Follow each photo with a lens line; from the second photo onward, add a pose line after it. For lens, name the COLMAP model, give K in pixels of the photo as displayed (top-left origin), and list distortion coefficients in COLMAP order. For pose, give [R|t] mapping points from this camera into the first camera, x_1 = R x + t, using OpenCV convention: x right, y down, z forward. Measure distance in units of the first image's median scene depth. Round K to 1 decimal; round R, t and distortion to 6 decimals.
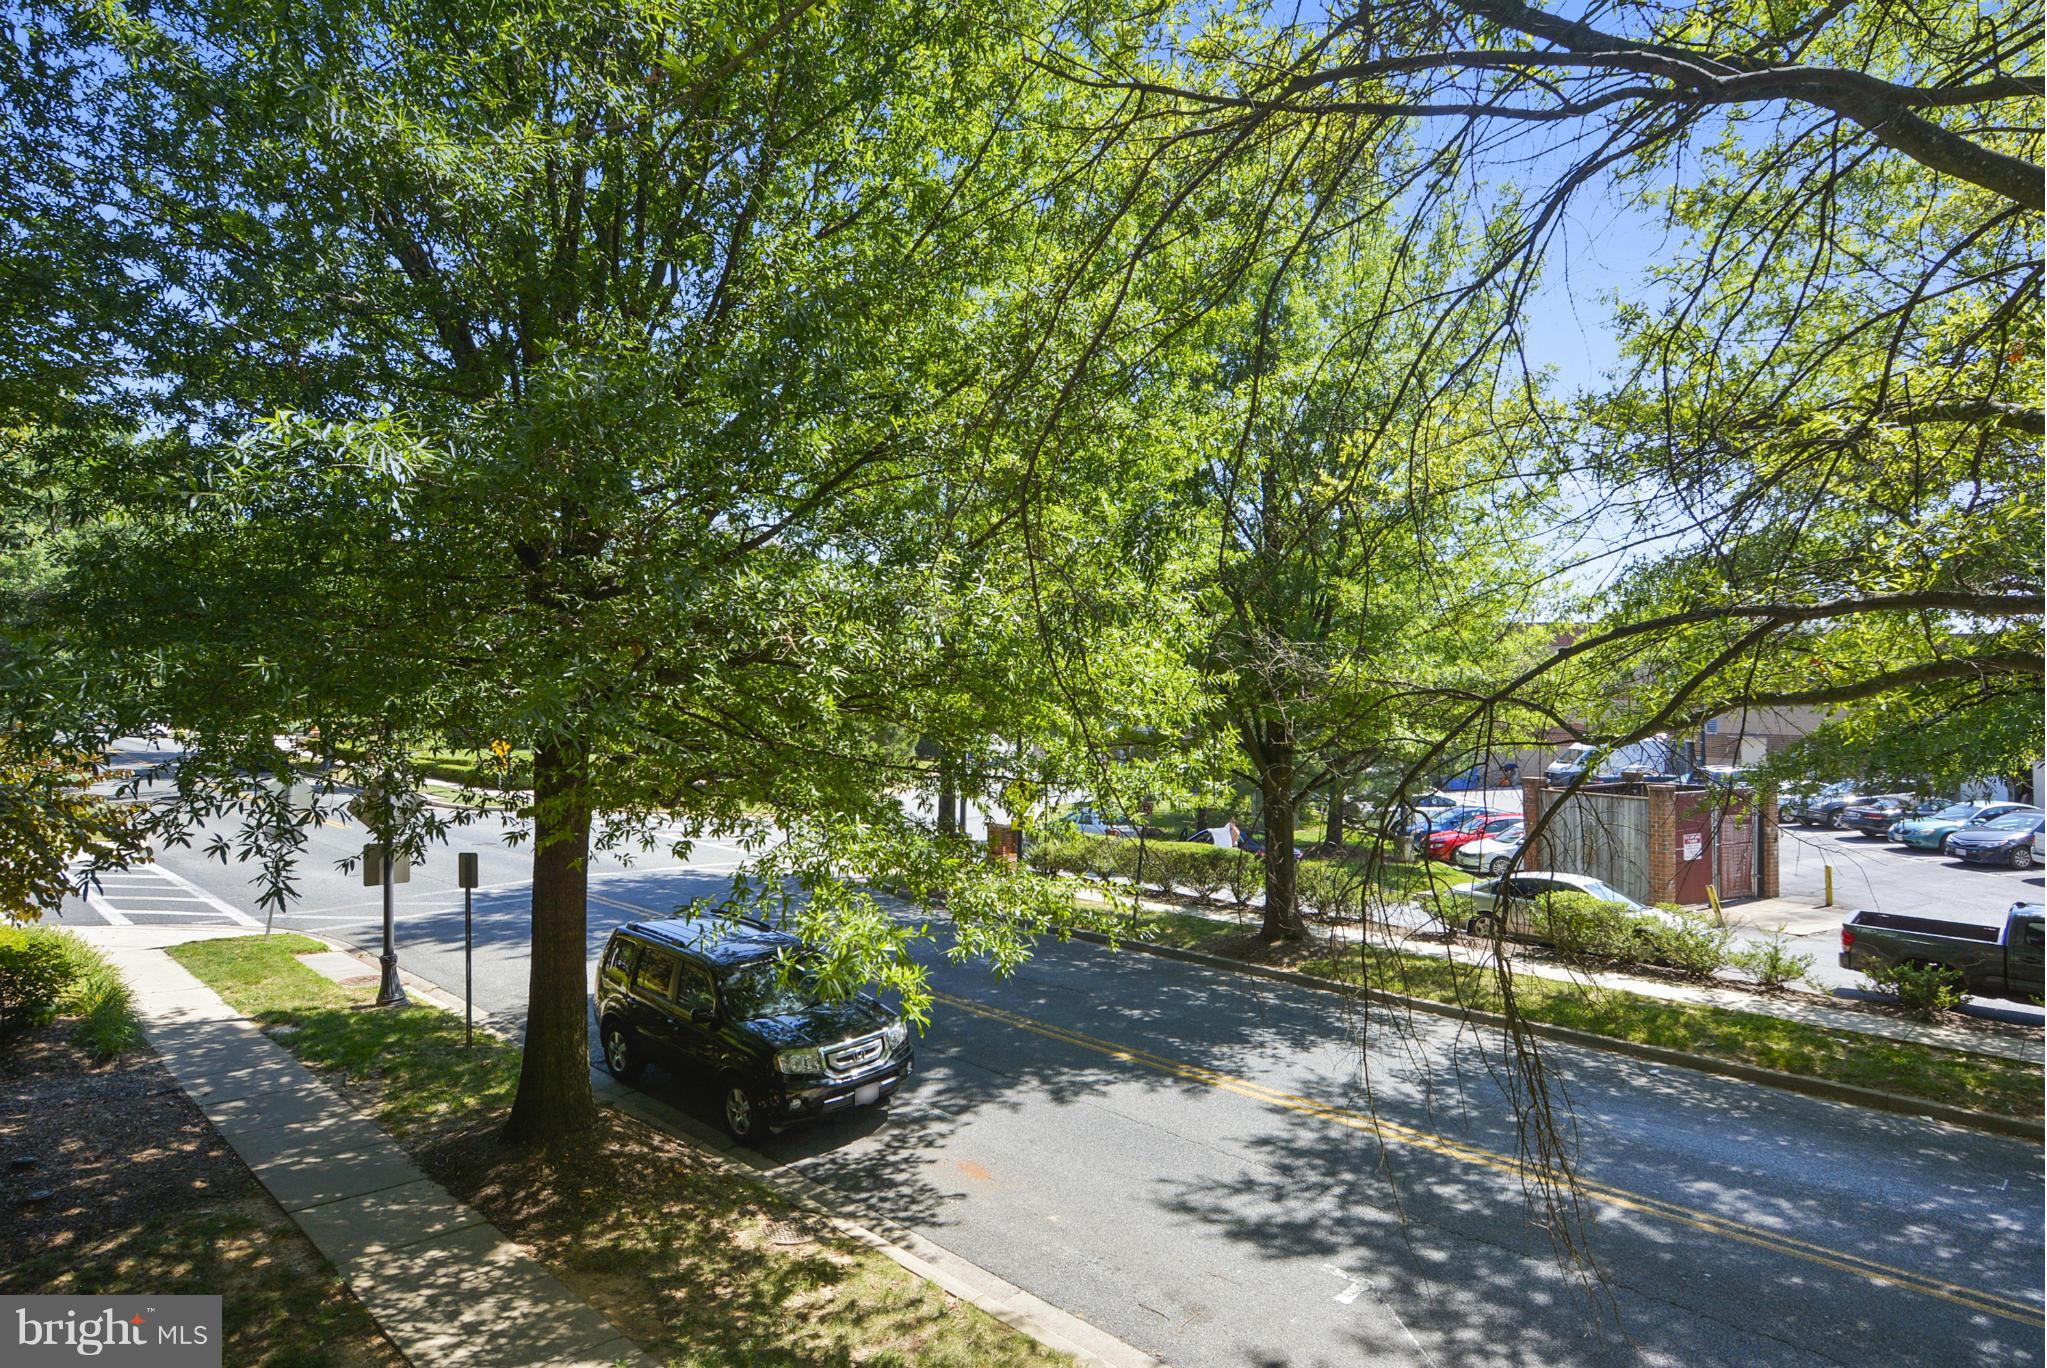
lens RADIAL K [[1137.7, 0, 1023.5], [0, 1137.7, 684.0], [0, 0, 1]] dist [-0.001737, -0.000936]
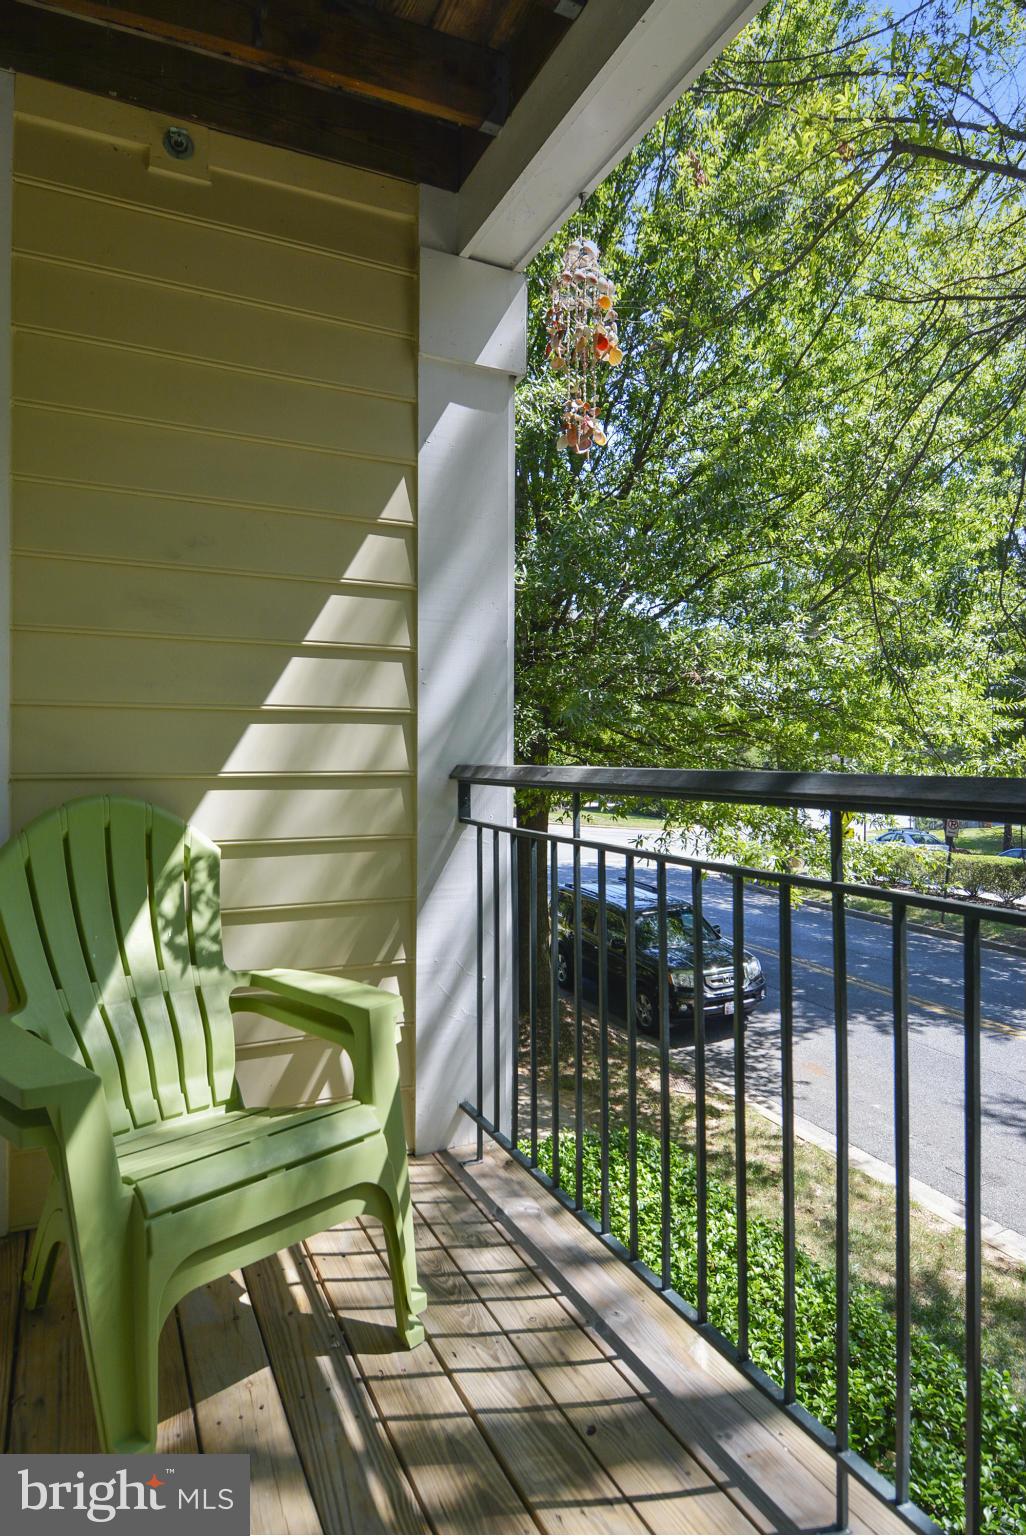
lens RADIAL K [[899.5, 0, 549.9], [0, 899.5, 746.0], [0, 0, 1]] dist [0.035513, -0.000214]
pose [[0.951519, -0.000815, -0.307590, -0.011138], [0.006538, 0.999824, 0.017575, 0.019616], [0.307522, -0.018734, 0.951357, -0.126213]]
